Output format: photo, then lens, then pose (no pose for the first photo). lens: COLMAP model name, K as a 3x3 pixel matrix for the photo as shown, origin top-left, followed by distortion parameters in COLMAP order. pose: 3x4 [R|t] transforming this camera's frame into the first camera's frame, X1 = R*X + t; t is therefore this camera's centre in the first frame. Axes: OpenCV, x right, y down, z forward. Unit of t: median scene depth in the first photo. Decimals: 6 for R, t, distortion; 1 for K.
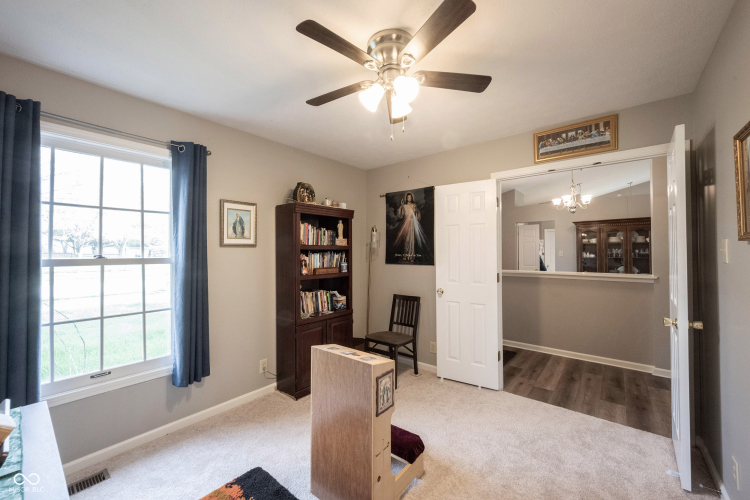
lens RADIAL K [[295.7, 0, 370.6], [0, 295.7, 250.5], [0, 0, 1]] dist [-0.001004, -0.001240]
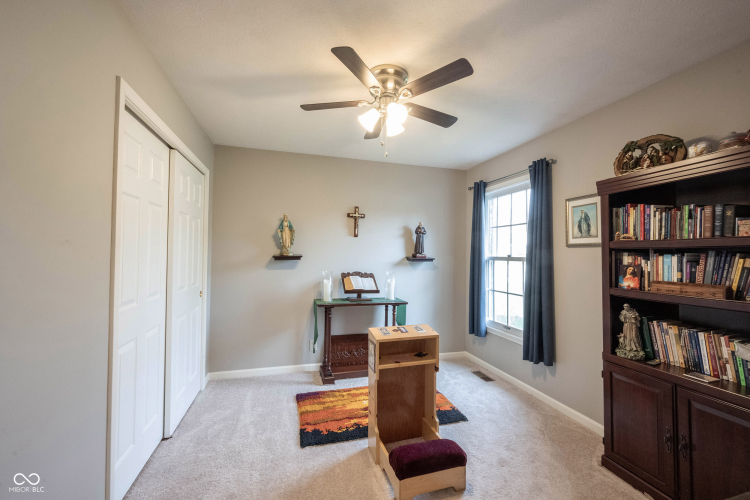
lens RADIAL K [[295.7, 0, 372.5], [0, 295.7, 250.4], [0, 0, 1]] dist [-0.001004, -0.001240]
pose [[-0.561714, -0.007807, -0.827295, 0.641598], [0.004367, 0.999914, -0.012401, 0.006387], [0.827320, -0.010579, -0.561631, 0.963265]]
